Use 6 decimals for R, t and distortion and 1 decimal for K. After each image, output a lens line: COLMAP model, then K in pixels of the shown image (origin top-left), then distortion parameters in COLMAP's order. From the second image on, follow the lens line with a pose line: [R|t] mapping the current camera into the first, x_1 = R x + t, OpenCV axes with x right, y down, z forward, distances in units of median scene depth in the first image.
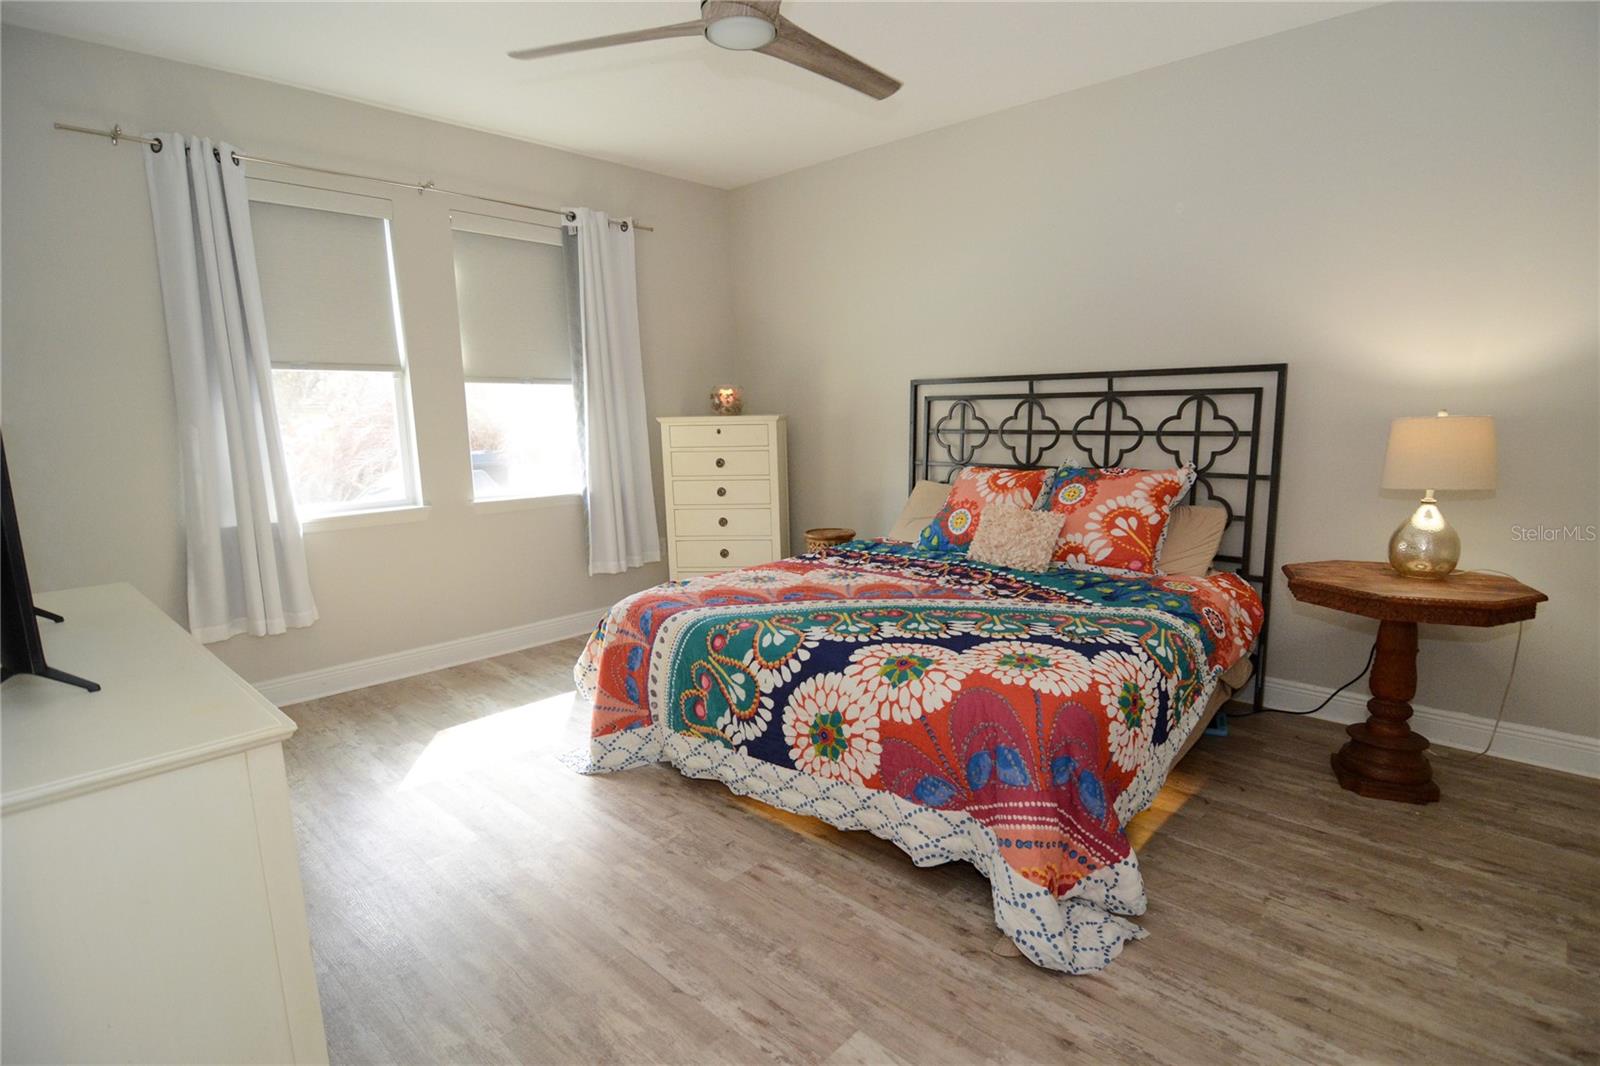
lens RADIAL K [[811.0, 0, 796.5], [0, 811.0, 526.5], [0, 0, 1]] dist [-0.006532, -0.011193]
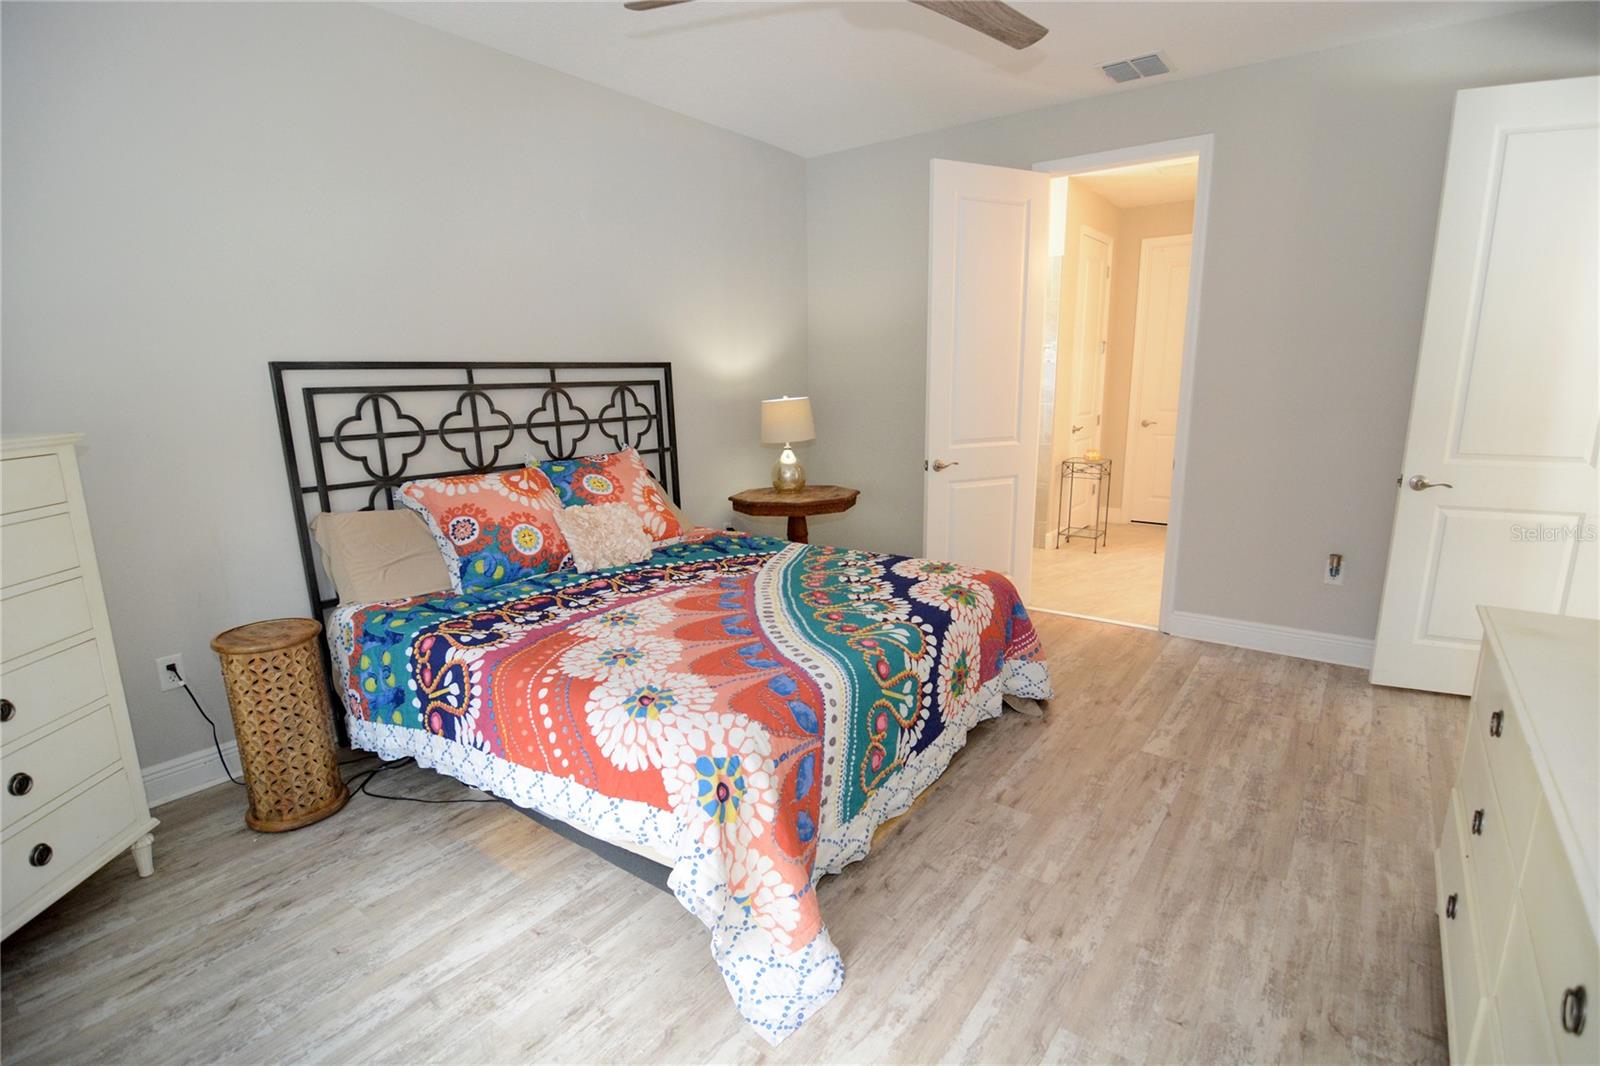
lens RADIAL K [[811.0, 0, 796.1], [0, 811.0, 538.5], [0, 0, 1]] dist [-0.006532, -0.011193]
pose [[-0.145204, -0.179165, 0.973045, -0.756213], [0.157561, 0.966730, 0.201514, -0.153060], [-0.976775, 0.182575, -0.112144, 0.970577]]
